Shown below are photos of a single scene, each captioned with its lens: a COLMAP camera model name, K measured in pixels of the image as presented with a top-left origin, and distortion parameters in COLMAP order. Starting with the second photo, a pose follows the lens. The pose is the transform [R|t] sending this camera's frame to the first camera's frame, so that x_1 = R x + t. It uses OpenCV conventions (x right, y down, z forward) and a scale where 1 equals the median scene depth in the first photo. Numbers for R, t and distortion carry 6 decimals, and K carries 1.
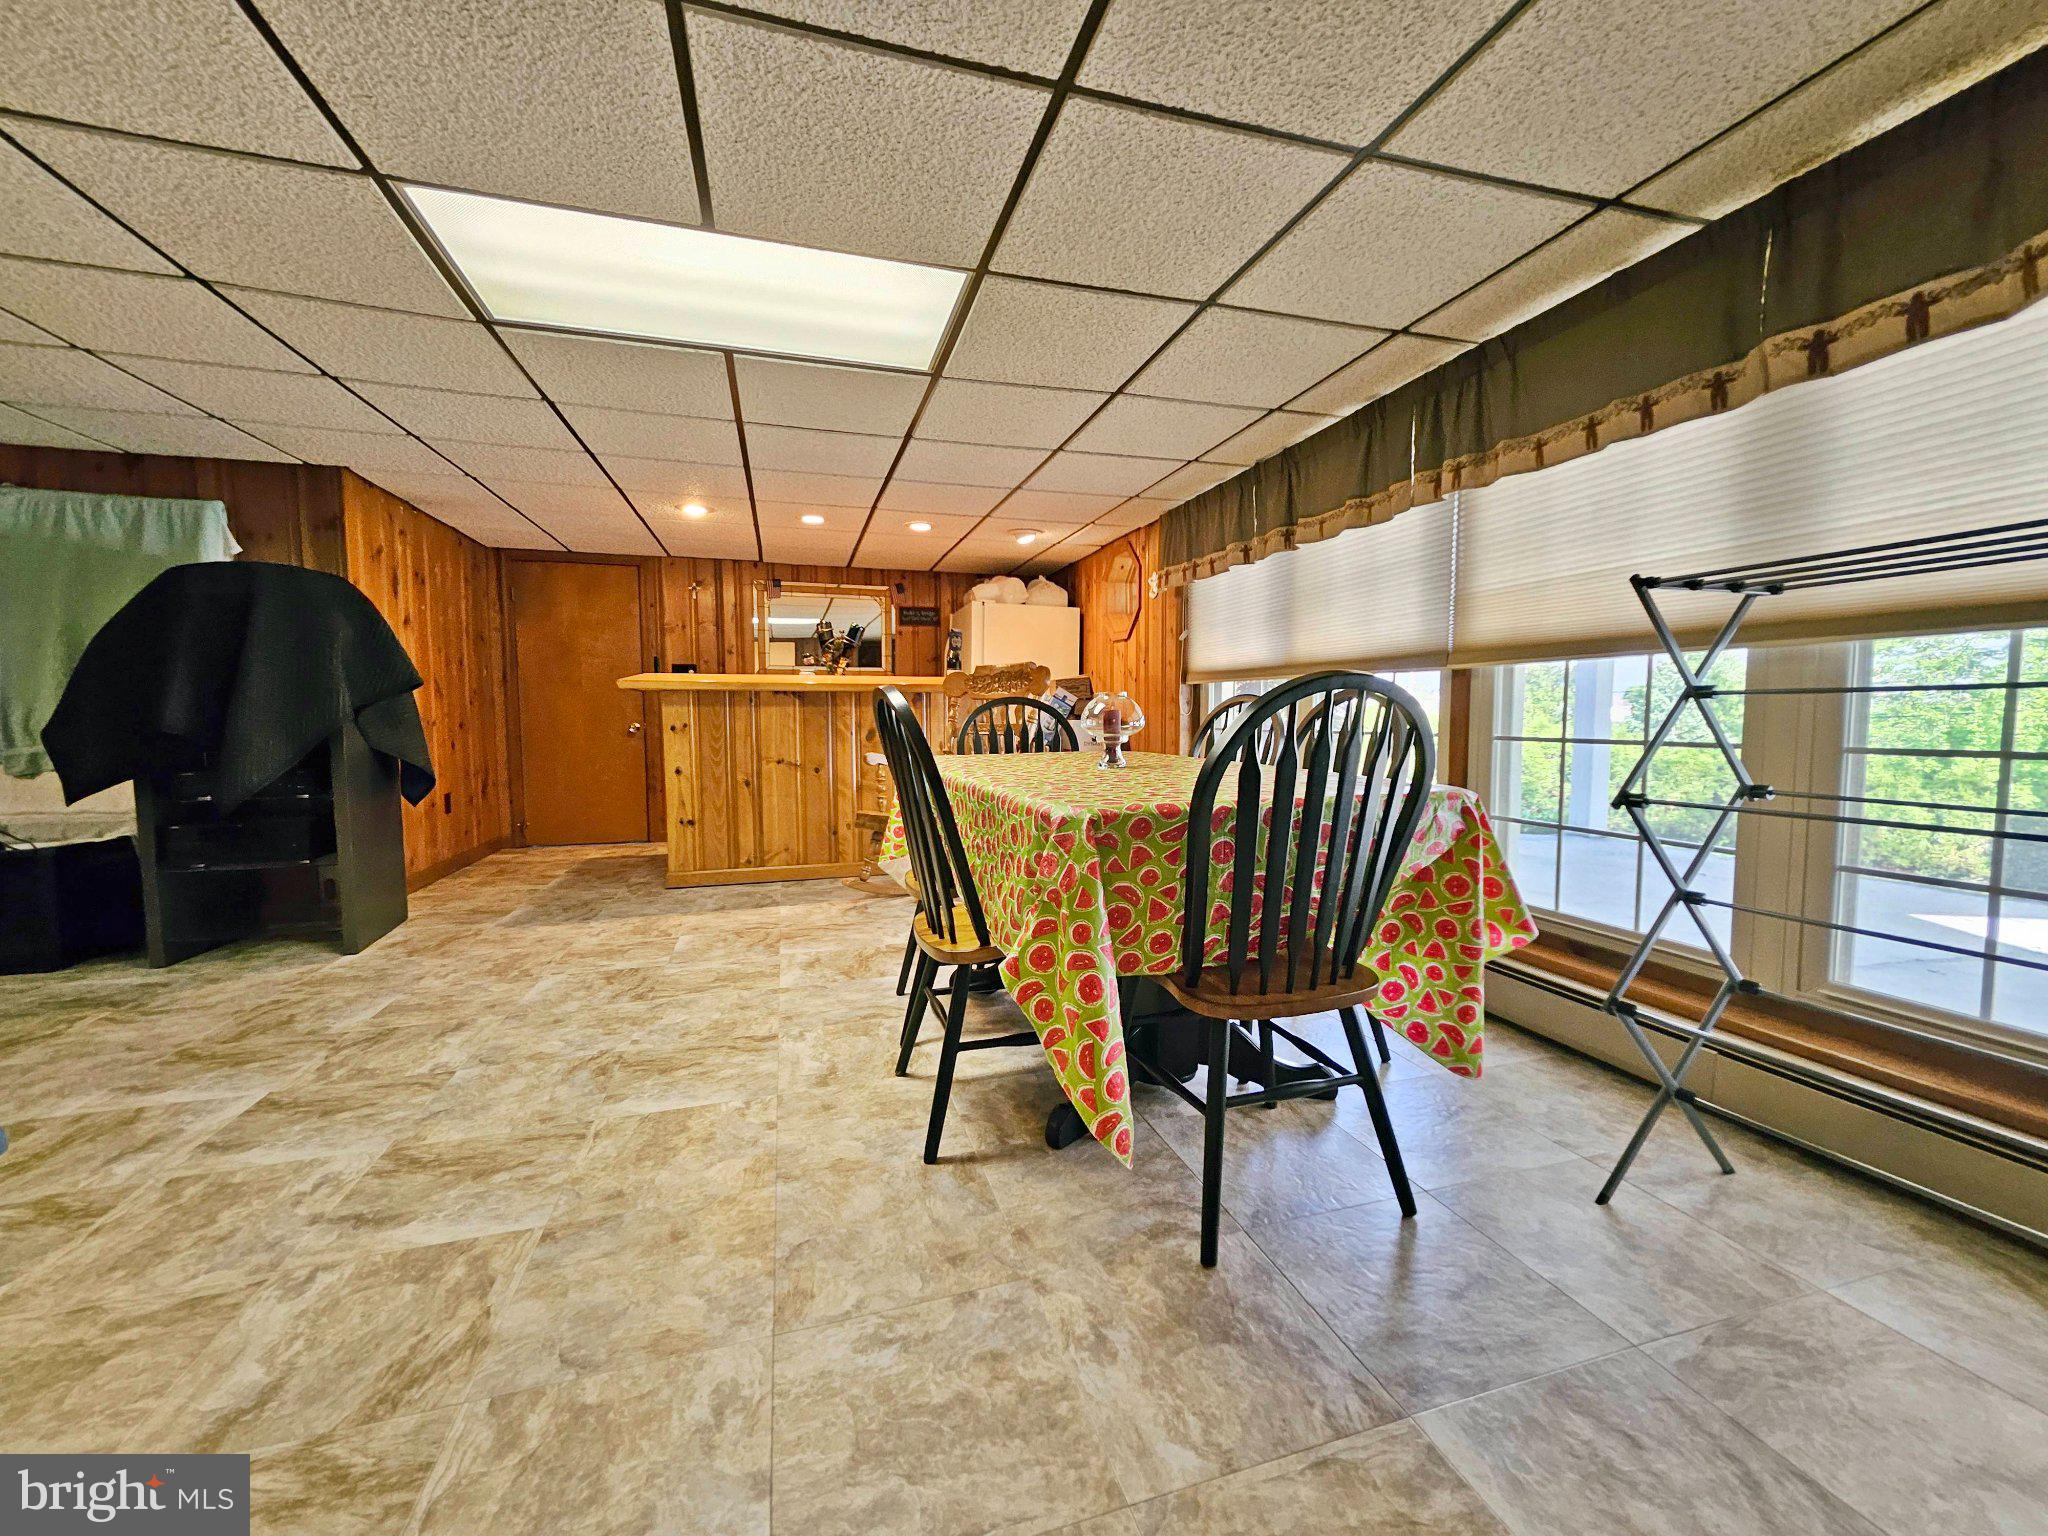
lens RADIAL K [[806.8, 0, 1024.6], [0, 806.8, 767.5], [0, 0, 1]] dist [0.007121, -0.001988]
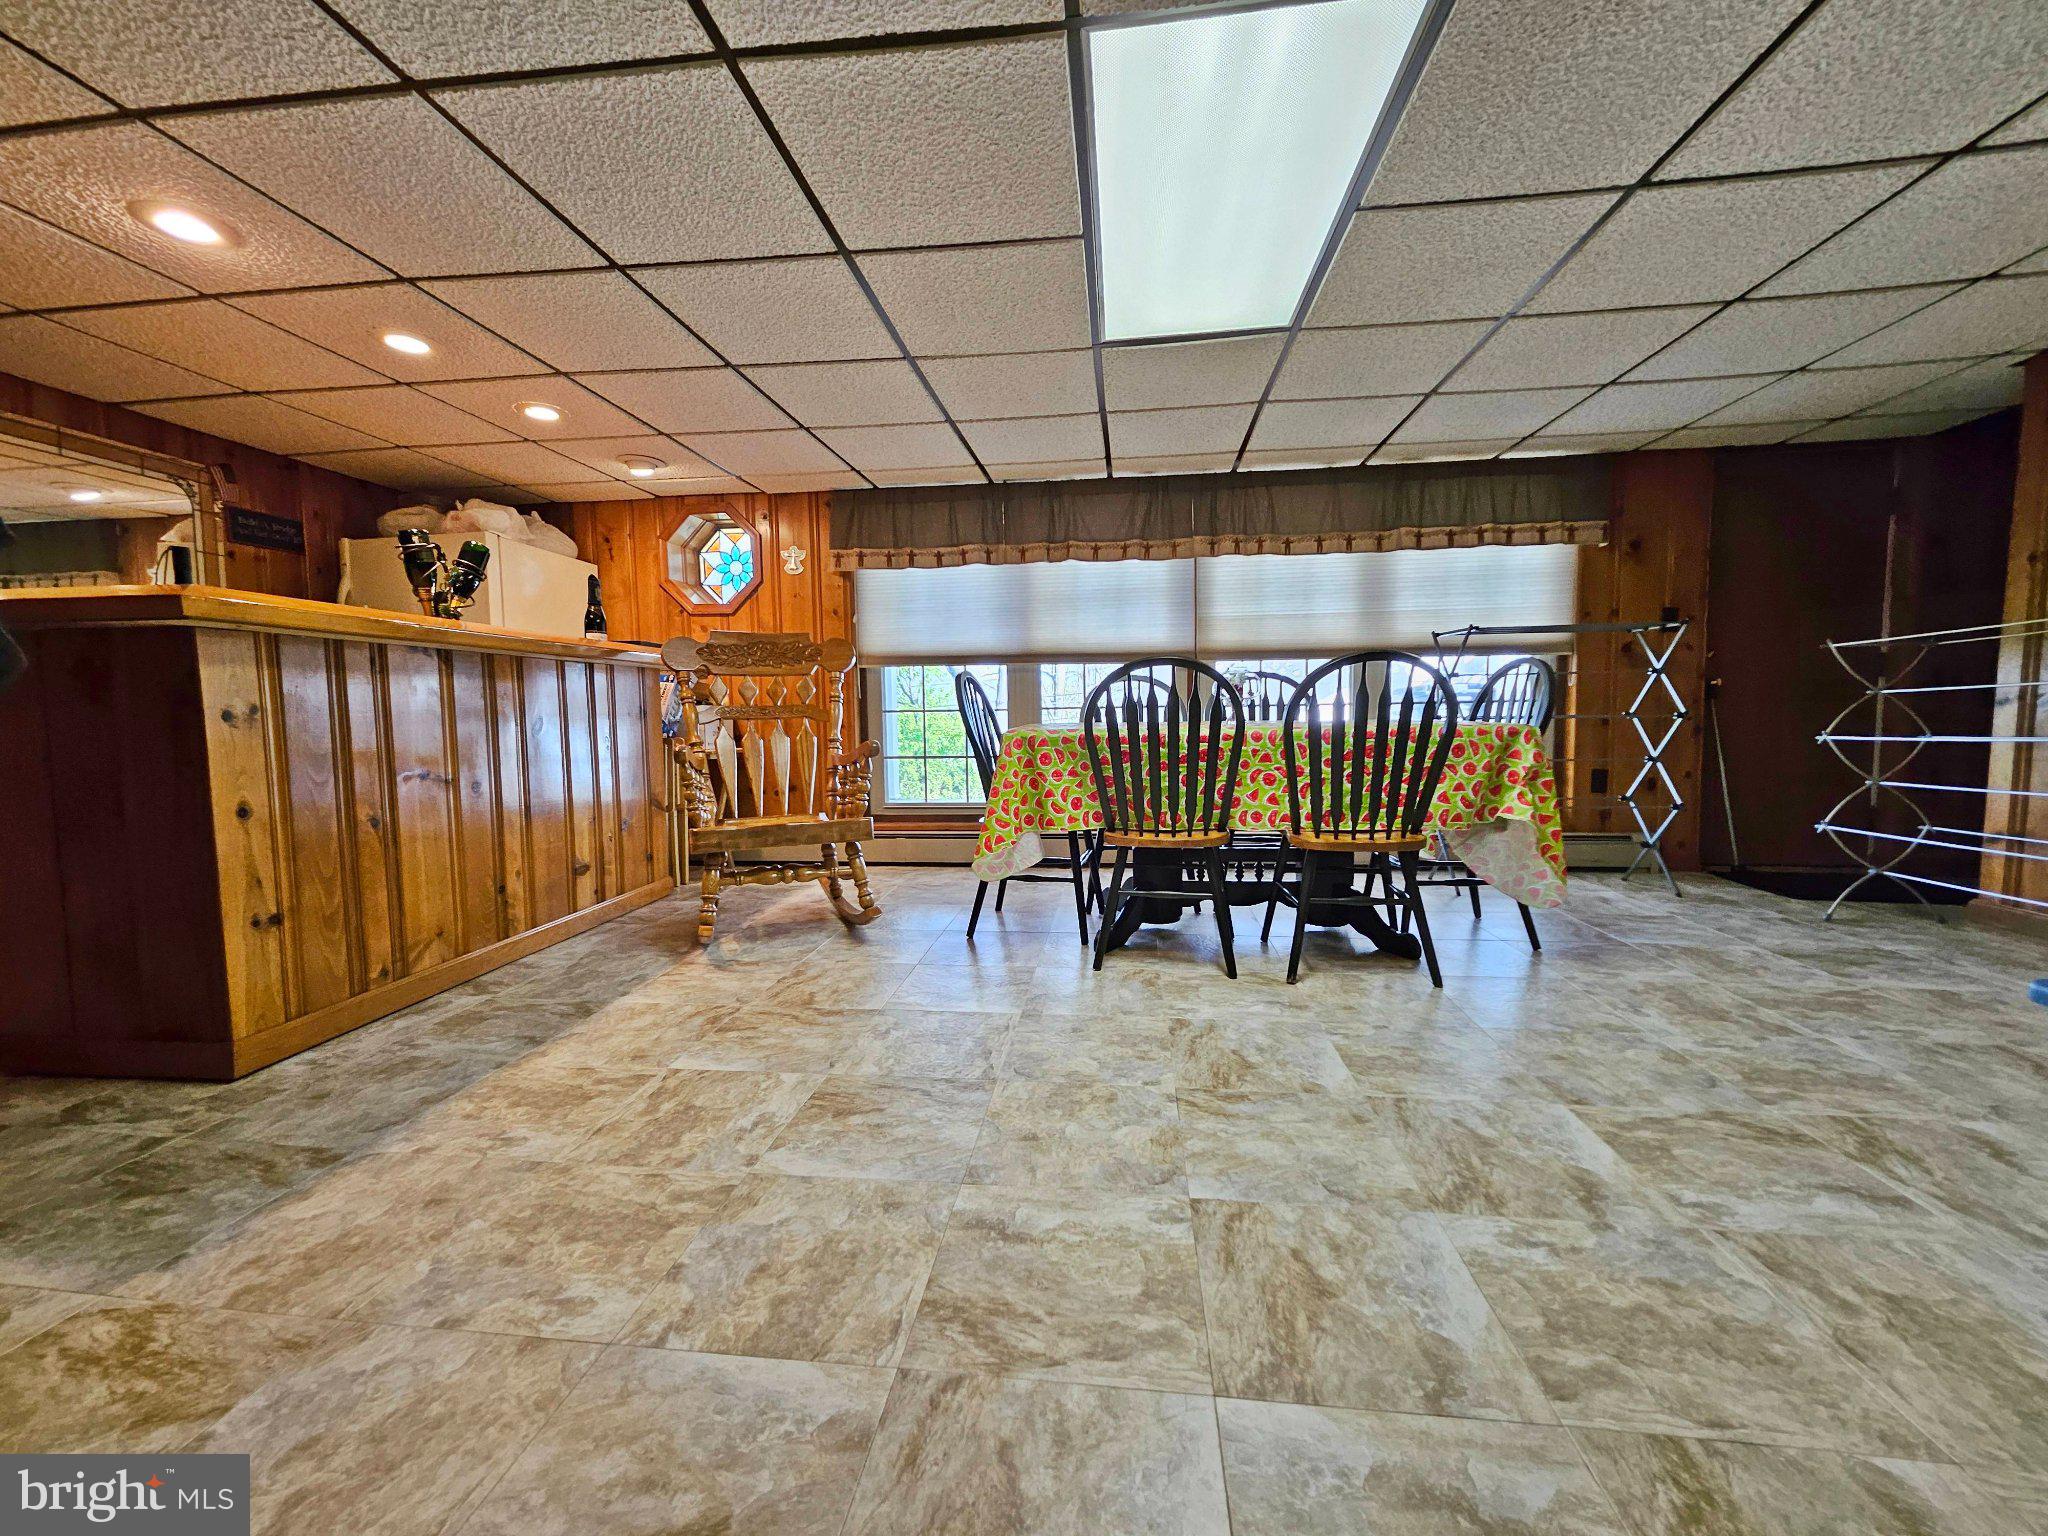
lens RADIAL K [[806.8, 0, 1025.5], [0, 806.8, 773.5], [0, 0, 1]] dist [0.007121, -0.001988]
pose [[0.399799, -0.074672, 0.913556, -1.176779], [0.075791, 0.995956, 0.048239, -0.008737], [-0.913464, 0.049953, 0.403842, 0.745848]]
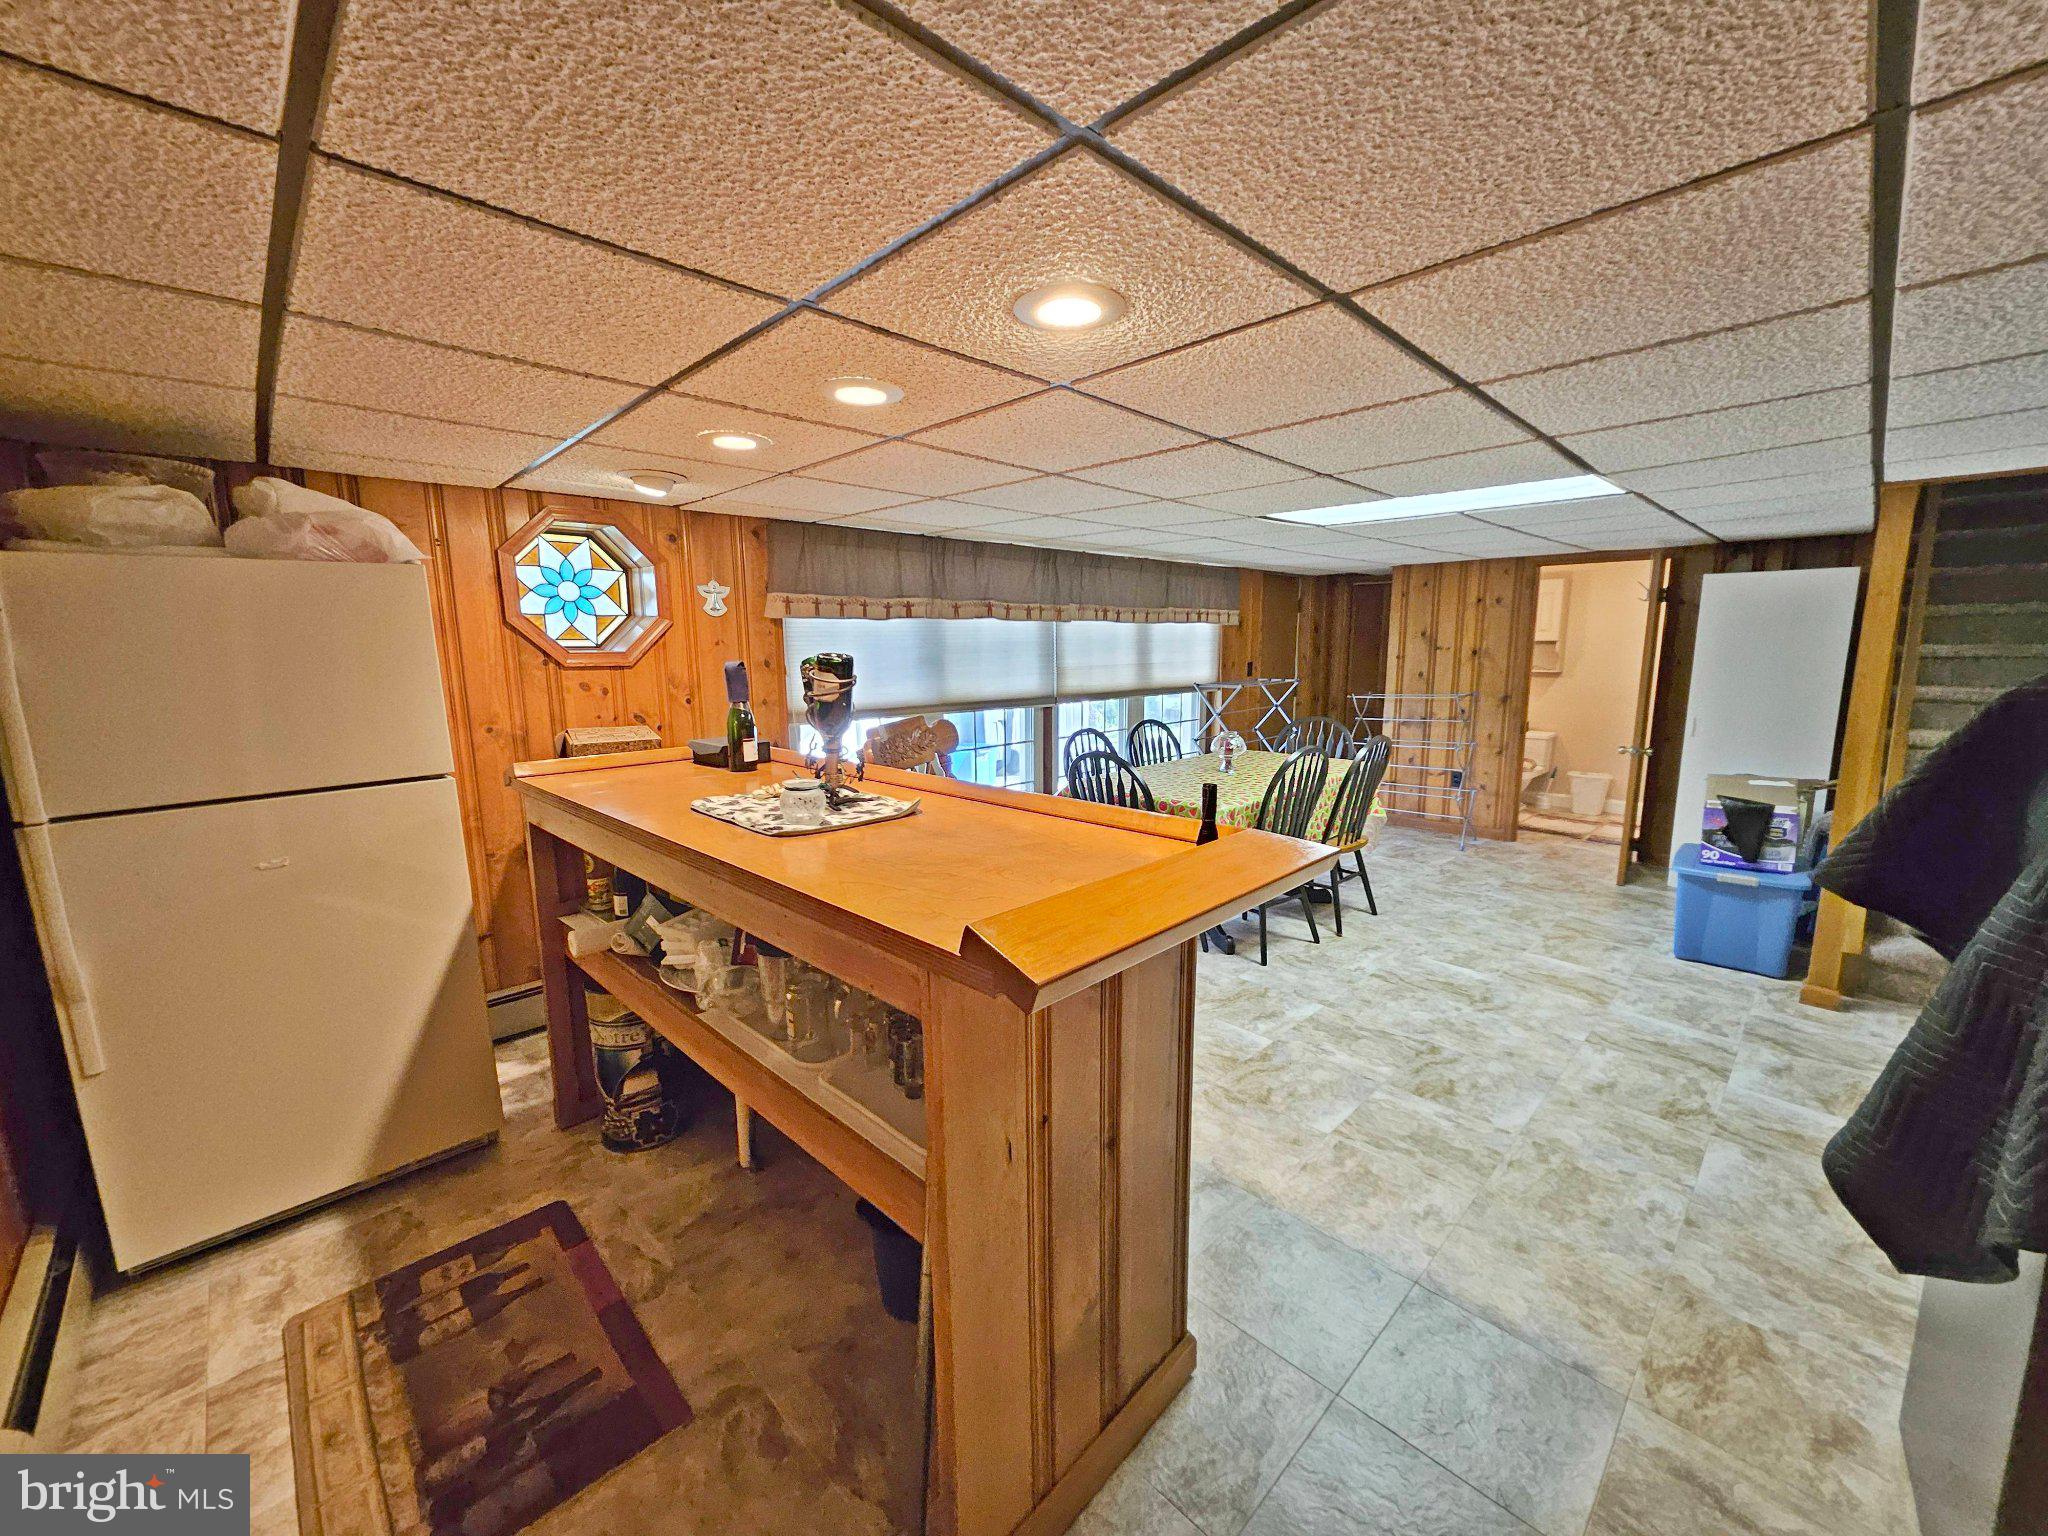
lens RADIAL K [[806.8, 0, 1027.3], [0, 806.8, 767.1], [0, 0, 1]] dist [0.007121, -0.001988]
pose [[-0.461357, -0.128801, 0.877815, -1.266232], [0.076209, 0.979996, 0.183847, -0.376281], [-0.883936, 0.151716, -0.442312, 2.133246]]
